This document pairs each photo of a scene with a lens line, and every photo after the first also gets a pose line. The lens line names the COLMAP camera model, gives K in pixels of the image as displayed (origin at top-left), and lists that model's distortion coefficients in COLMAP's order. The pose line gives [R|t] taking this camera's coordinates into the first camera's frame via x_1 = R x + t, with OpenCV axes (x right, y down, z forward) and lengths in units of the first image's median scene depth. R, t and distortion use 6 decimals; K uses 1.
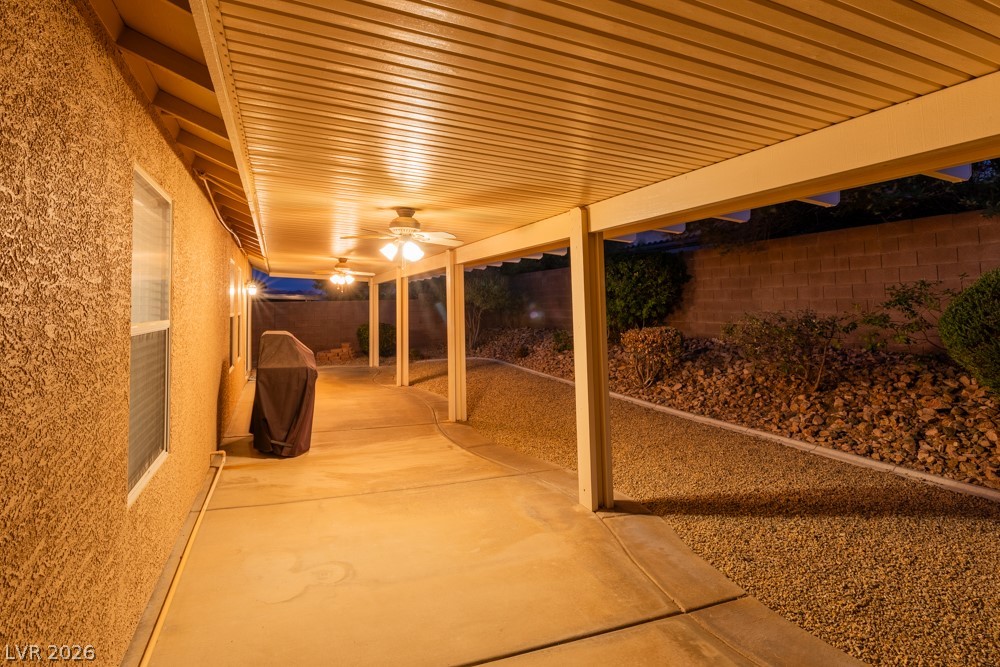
lens RADIAL K [[477.4, 0, 500.2], [0, 477.4, 298.2], [0, 0, 1]] dist [-0.002361, -0.000205]
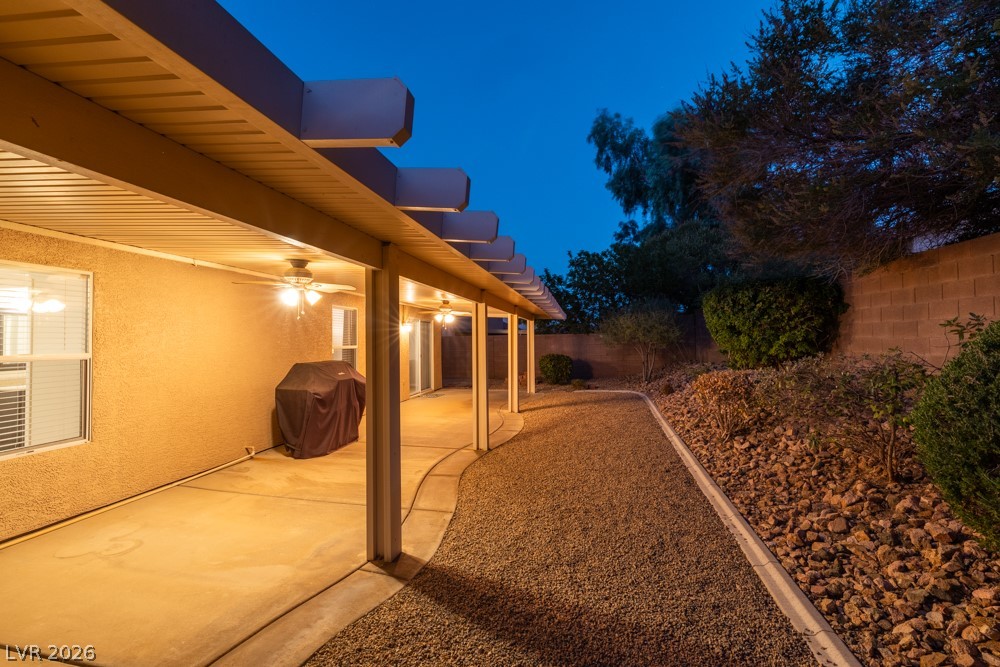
lens RADIAL K [[427.3, 0, 500.0], [0, 427.3, 333.5], [0, 0, 1]] dist [-0.000067, 0.000262]
pose [[0.855555, 0.000107, -0.517712, 0.330066], [0.002535, 0.999987, 0.004397, -0.005621], [0.517705, -0.005074, 0.855544, 0.152551]]
